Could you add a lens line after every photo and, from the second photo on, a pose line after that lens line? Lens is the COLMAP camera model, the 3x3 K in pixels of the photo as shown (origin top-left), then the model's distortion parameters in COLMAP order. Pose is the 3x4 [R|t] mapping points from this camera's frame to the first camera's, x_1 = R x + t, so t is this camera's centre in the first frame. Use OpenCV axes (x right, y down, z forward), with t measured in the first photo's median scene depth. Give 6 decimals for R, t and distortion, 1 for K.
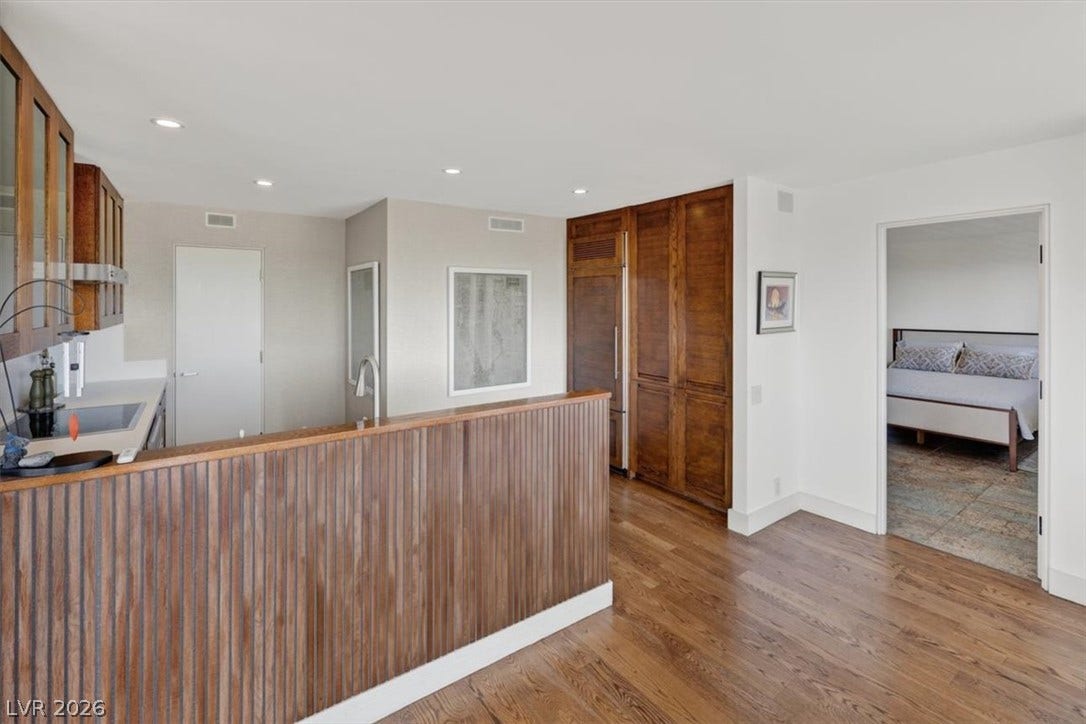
lens RADIAL K [[480.0, 0, 539.6], [0, 480.0, 302.0], [0, 0, 1]] dist [-0.004794, -0.000485]
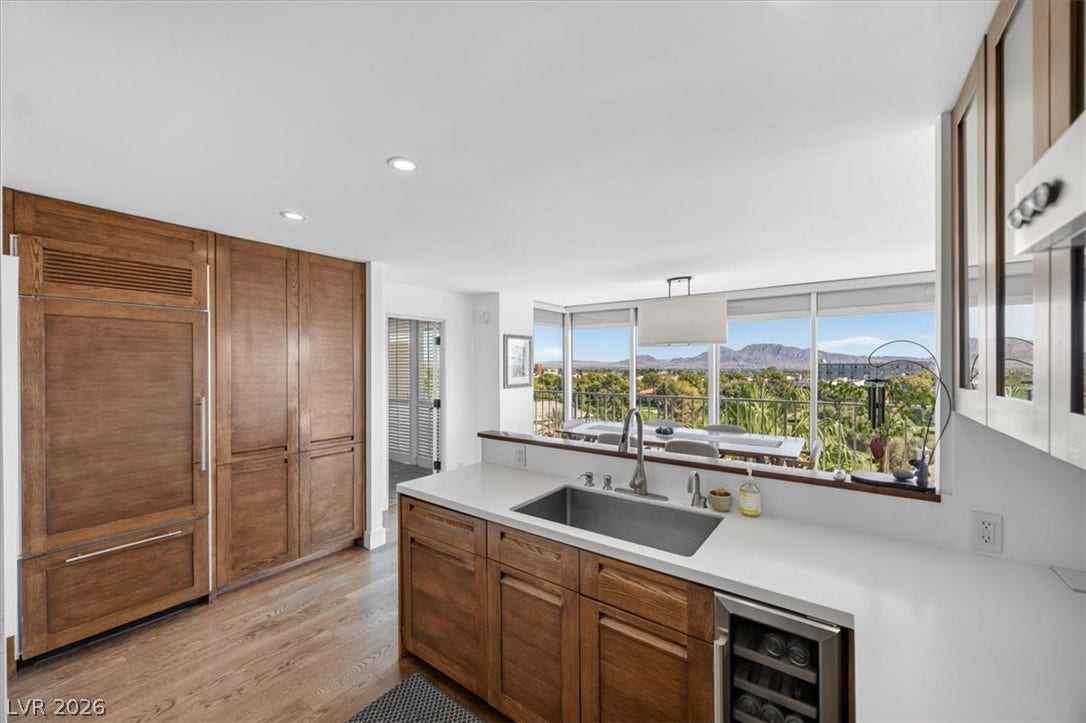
lens RADIAL K [[418.6, 0, 540.3], [0, 418.6, 359.3], [0, 0, 1]] dist [-0.001585, -0.000218]
pose [[-0.306761, 0.008252, 0.951751, -0.683321], [-0.002190, 0.999954, -0.009376, 0.001375], [-0.951784, -0.004960, -0.306728, 0.846100]]
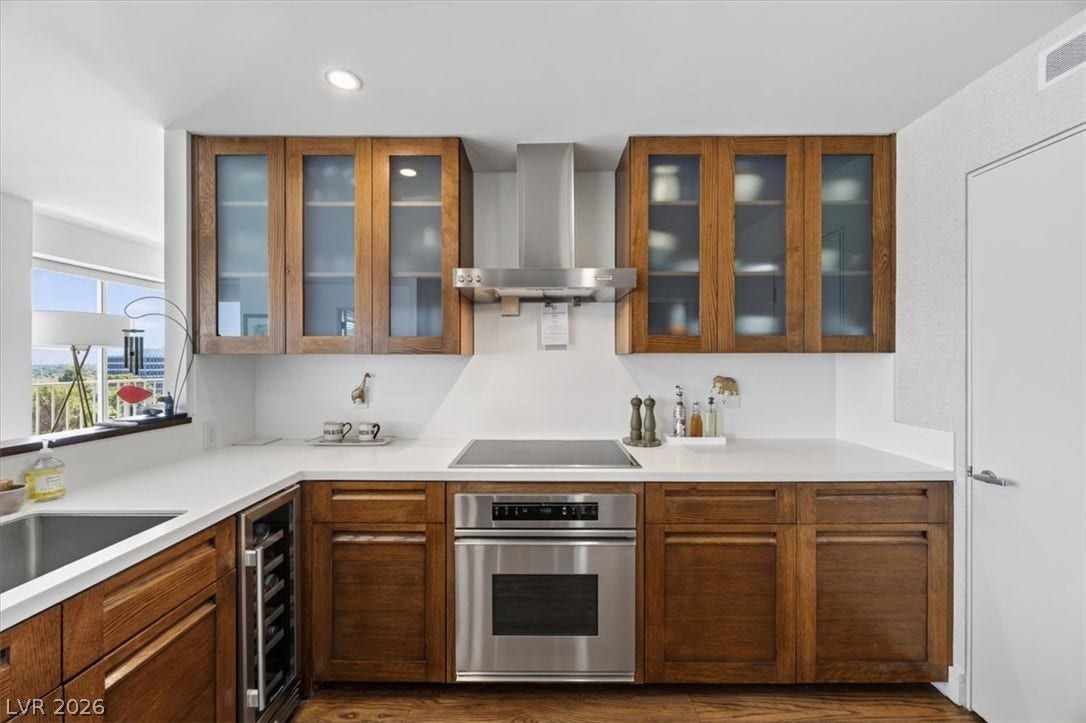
lens RADIAL K [[418.6, 0, 540.3], [0, 418.6, 359.3], [0, 0, 1]] dist [-0.001585, -0.000218]
pose [[-0.589512, 0.001874, -0.807757, -0.250326], [0.003507, 0.999994, -0.000239, 0.054237], [0.807752, -0.002974, -0.589515, 1.036395]]
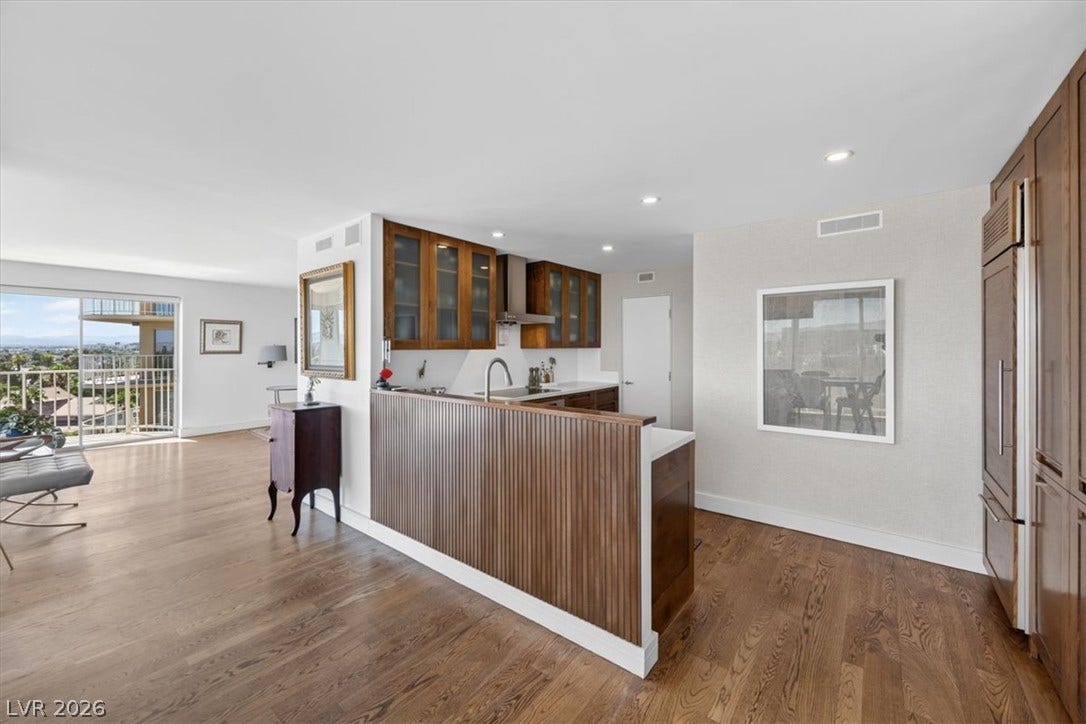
lens RADIAL K [[427.8, 0, 555.2], [0, 427.8, 344.7], [0, 0, 1]] dist [-0.001399, -0.000189]
pose [[0.294206, -0.004840, -0.955730, 0.560378], [0.003735, 0.999985, -0.003914, 0.040731], [0.955735, -0.002418, 0.294219, 0.440544]]
